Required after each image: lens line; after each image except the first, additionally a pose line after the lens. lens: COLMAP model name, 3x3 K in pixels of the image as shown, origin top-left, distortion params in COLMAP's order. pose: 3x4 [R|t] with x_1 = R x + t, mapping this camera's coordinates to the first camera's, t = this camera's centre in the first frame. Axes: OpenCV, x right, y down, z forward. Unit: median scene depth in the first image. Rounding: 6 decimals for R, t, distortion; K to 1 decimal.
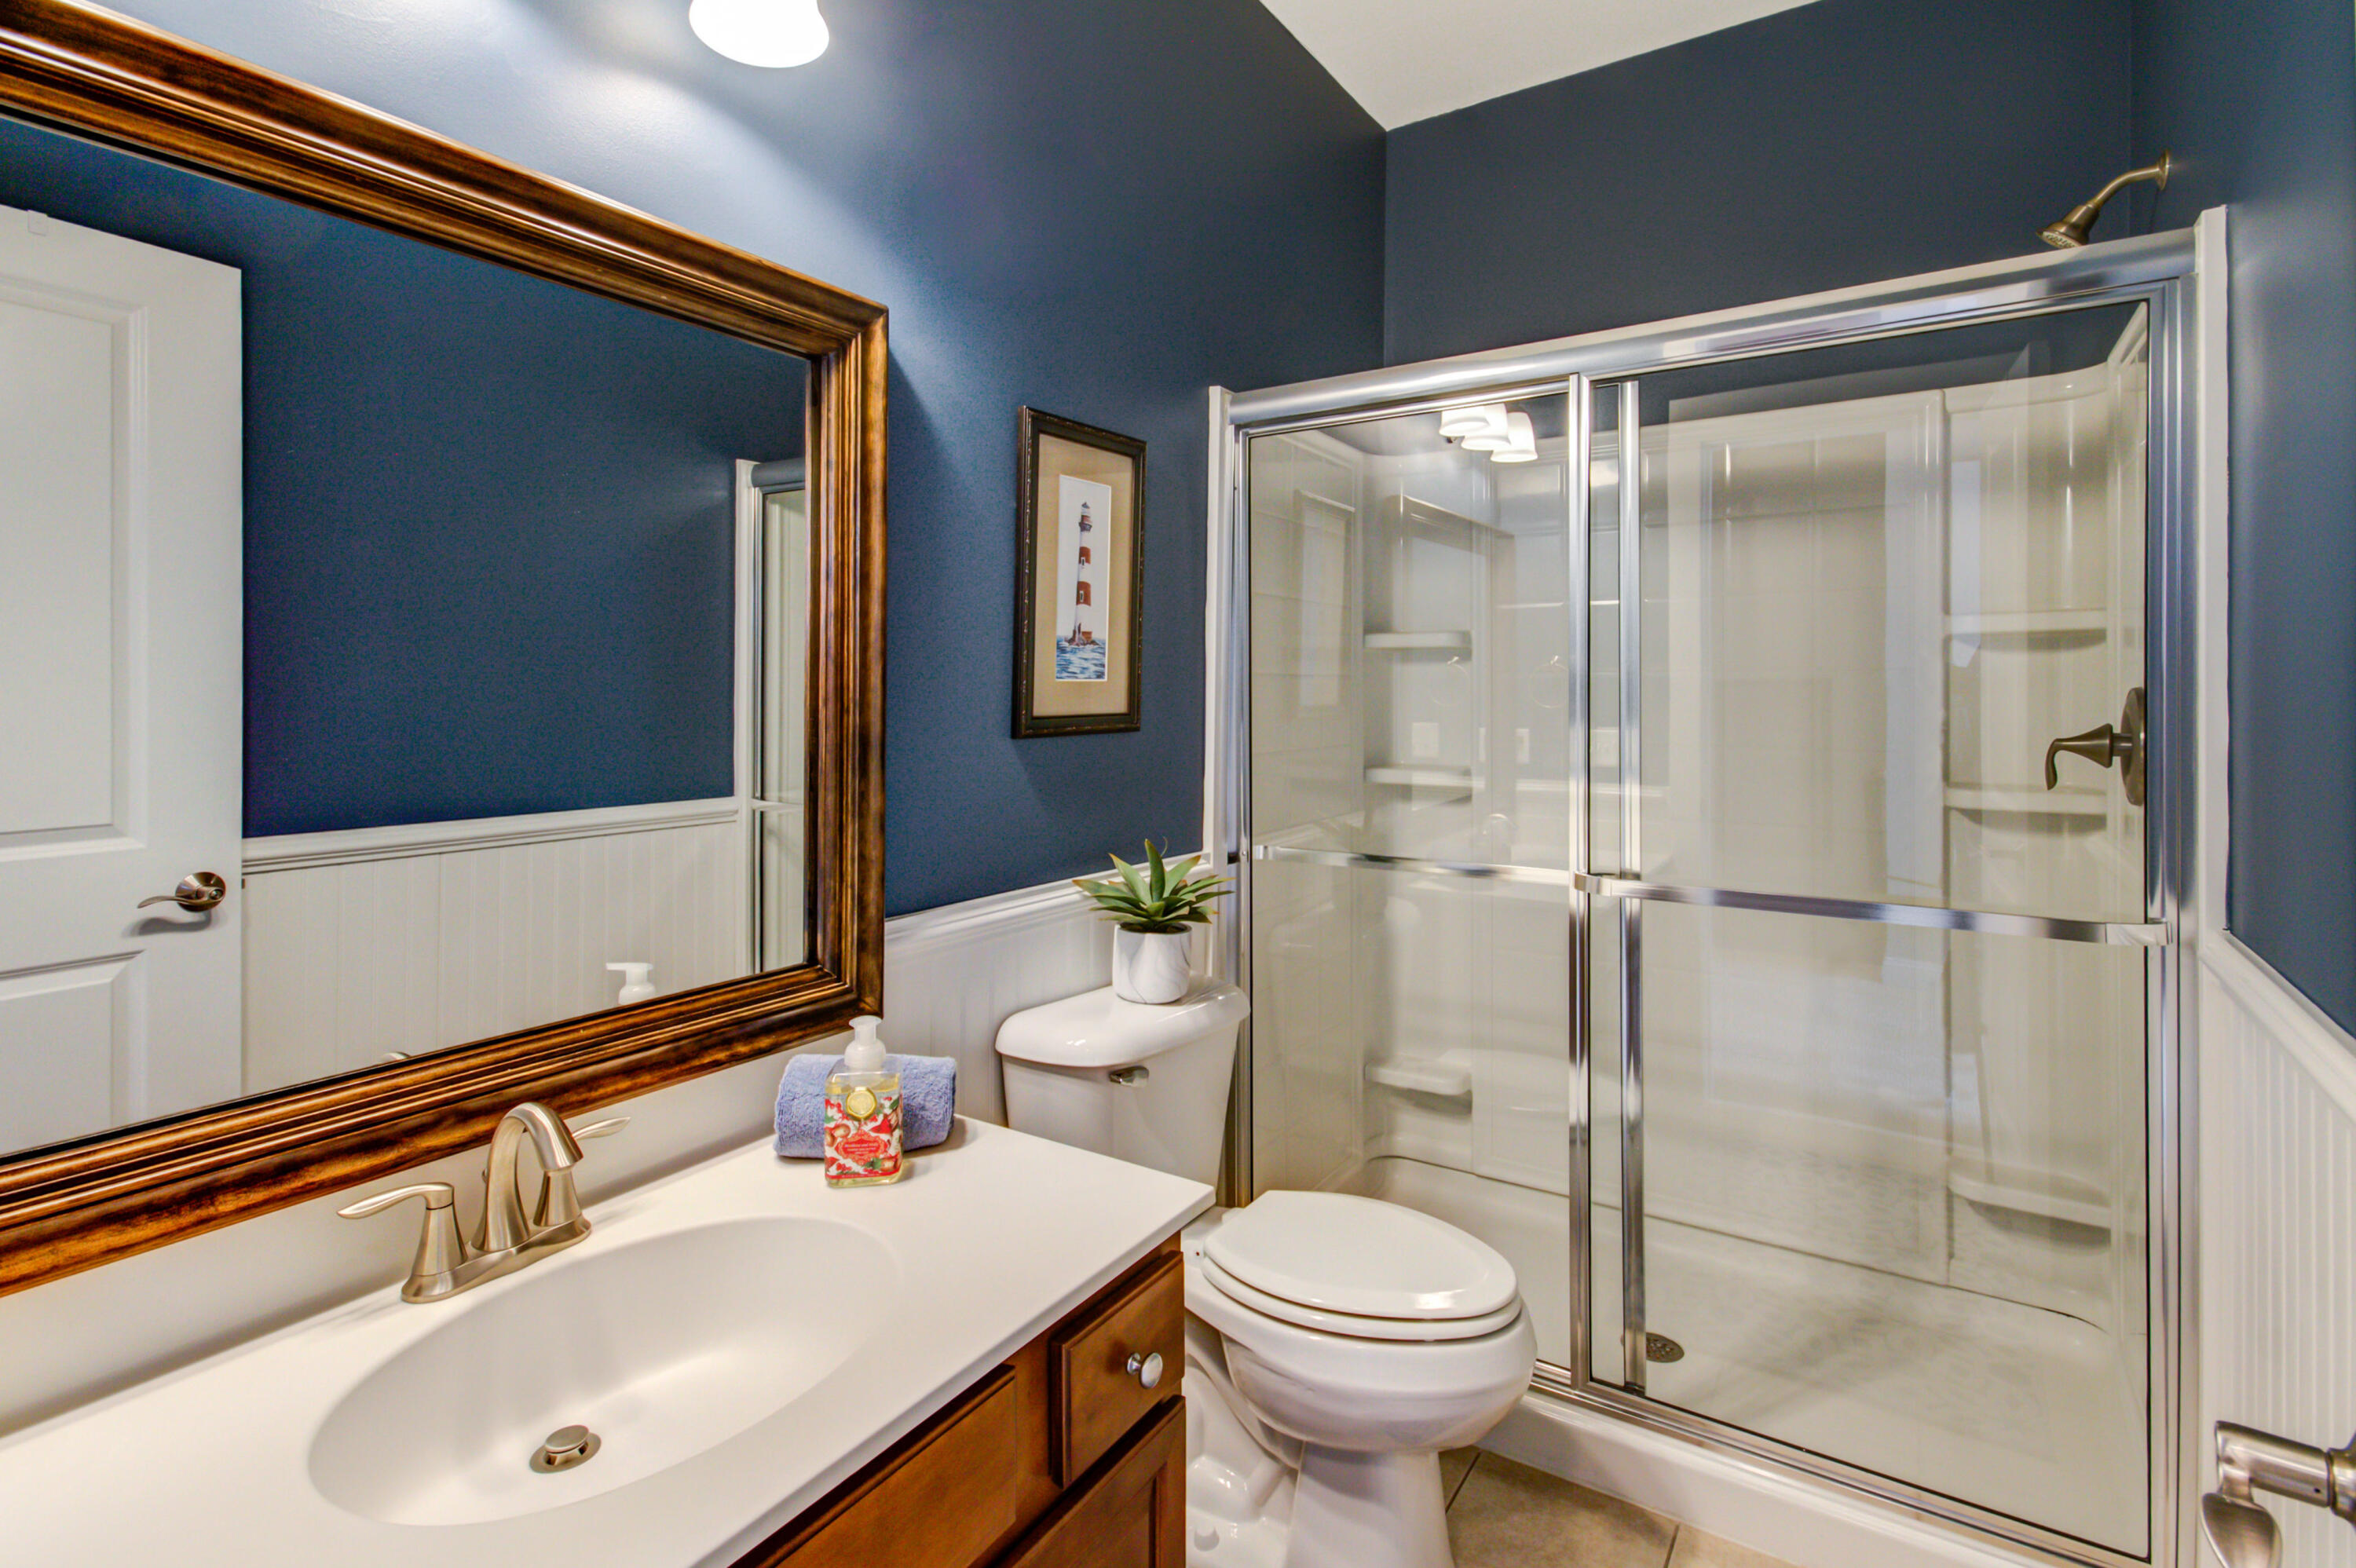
lens RADIAL K [[1112.5, 0, 1172.7], [0, 1112.5, 722.3], [0, 0, 1]] dist [-0.000523, -0.000120]
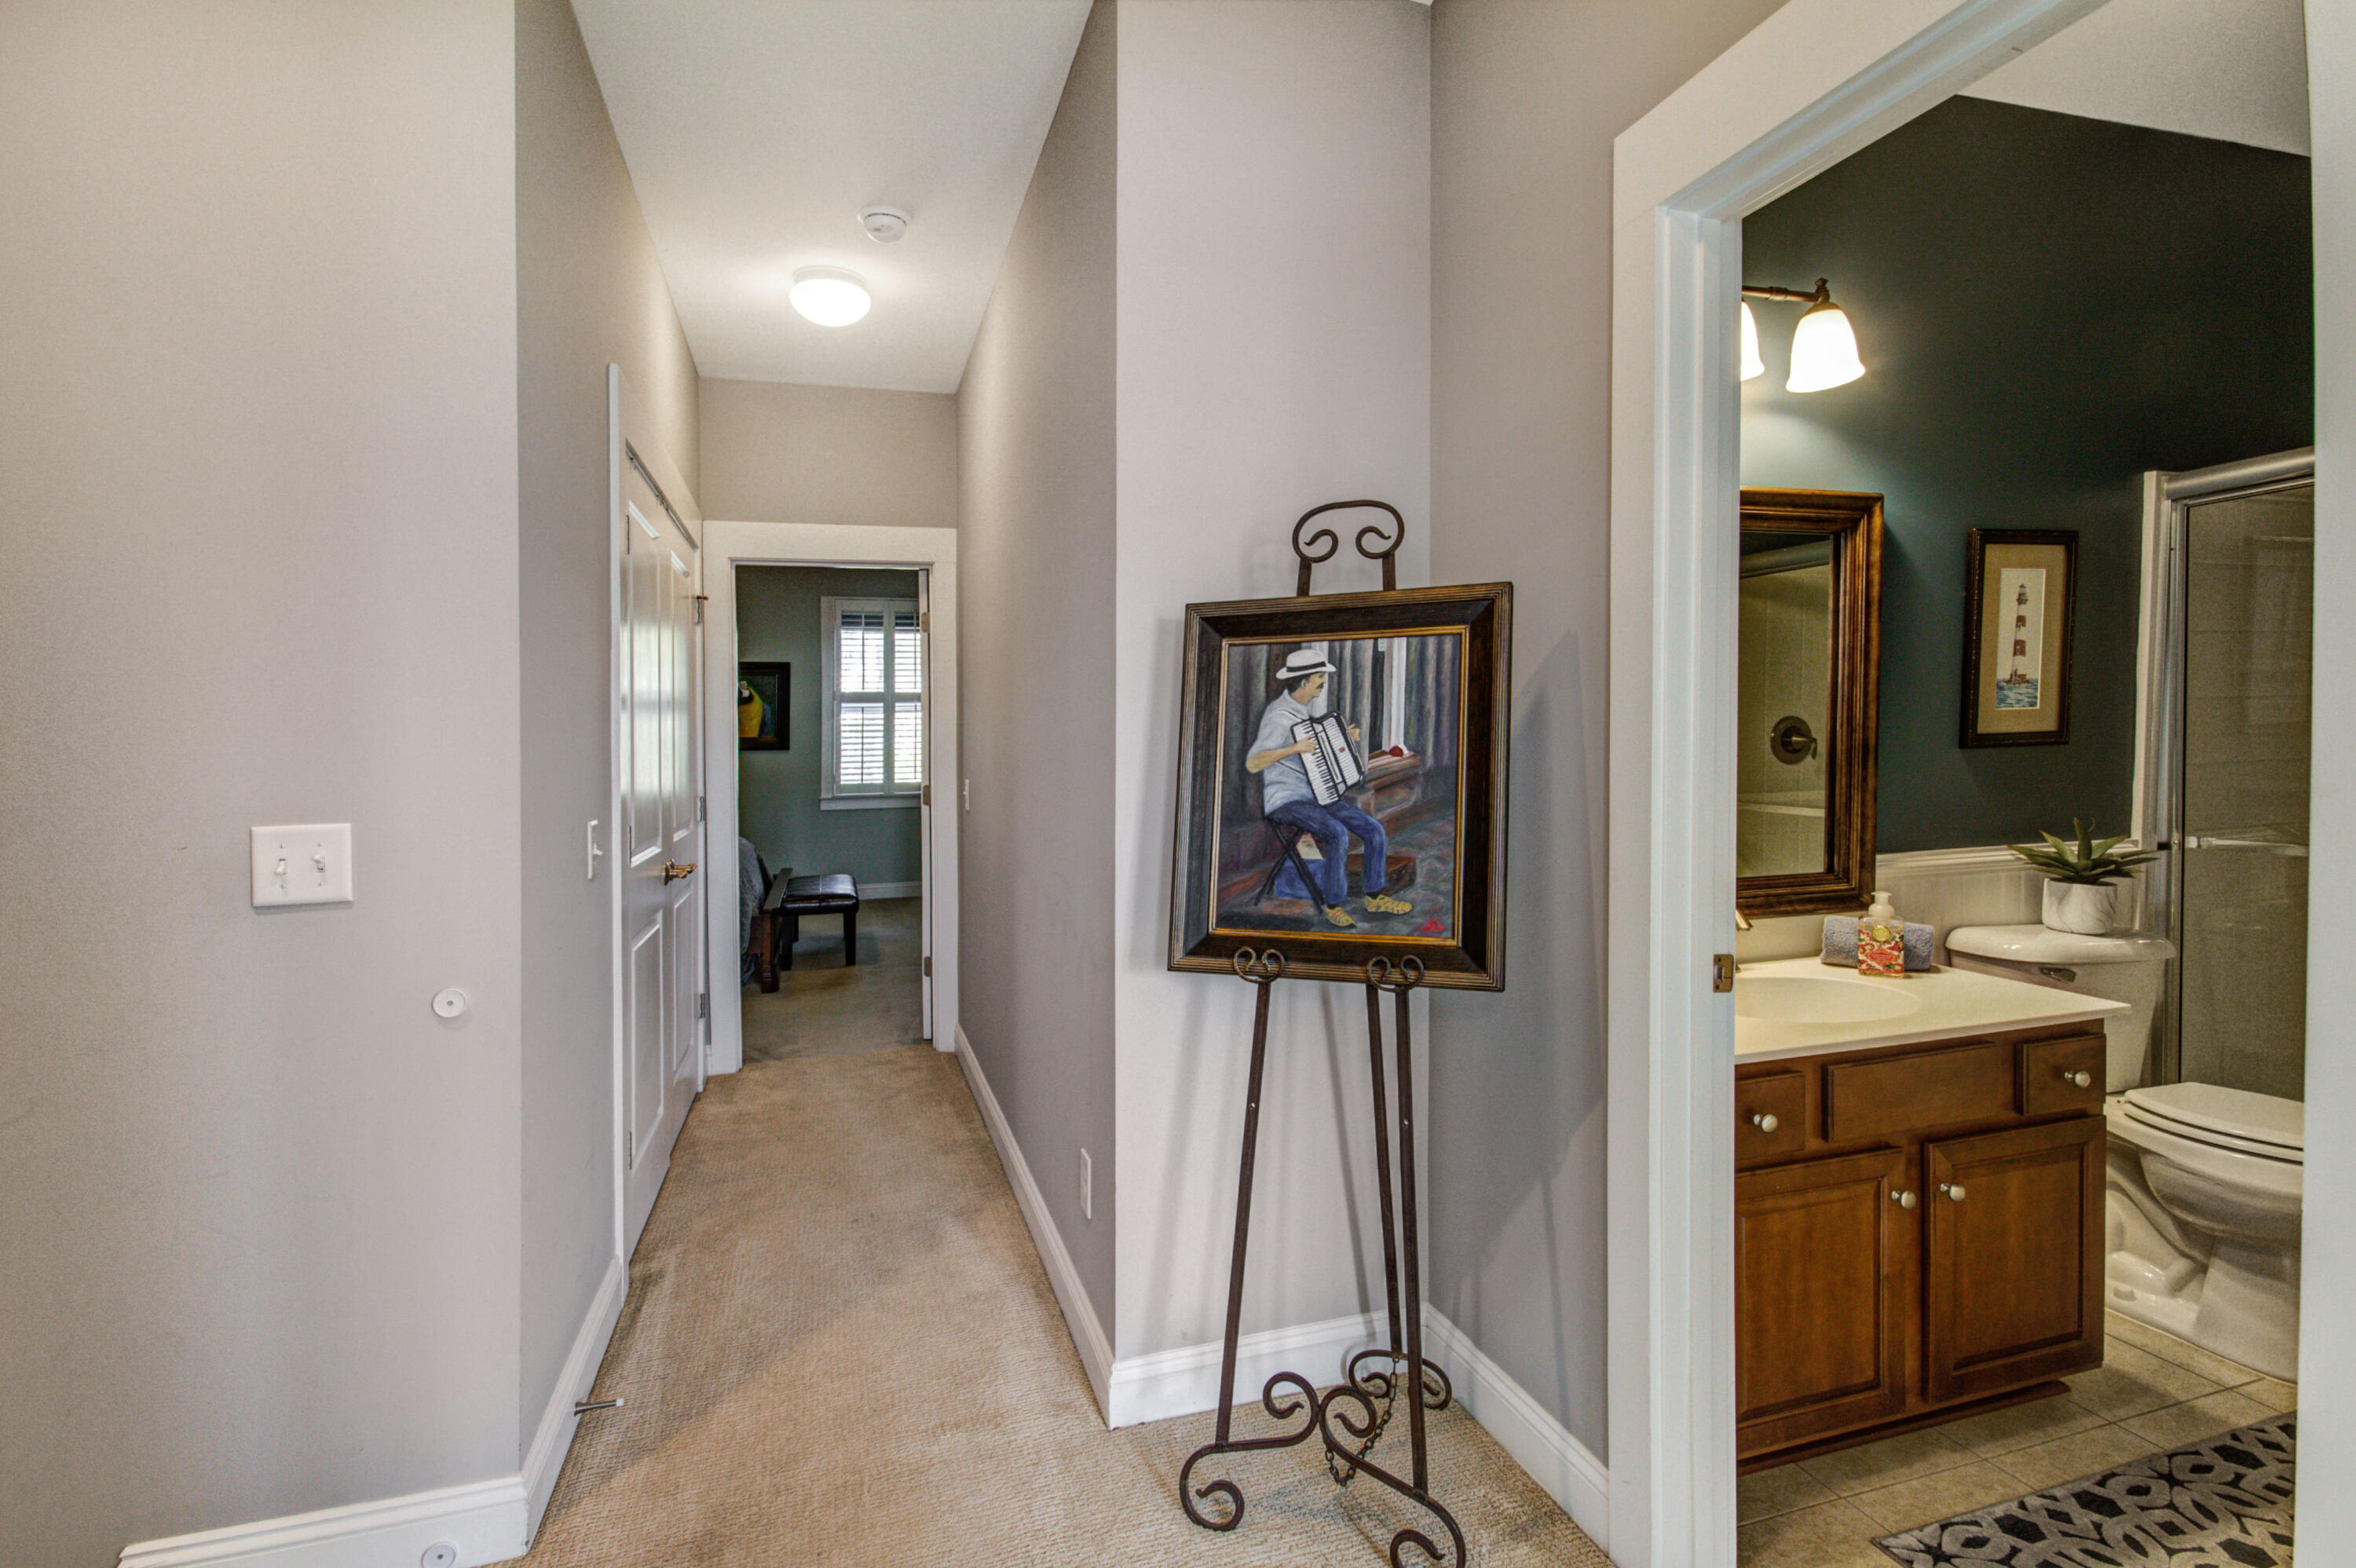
lens RADIAL K [[1086.5, 0, 1125.1], [0, 1086.5, 781.5], [0, 0, 1]] dist [-0.000640, -0.000655]
pose [[0.746145, 0.012983, -0.665657, -0.006972], [0.002482, 0.999749, 0.022281, 0.023975], [0.665778, -0.018277, 0.745926, -0.877899]]
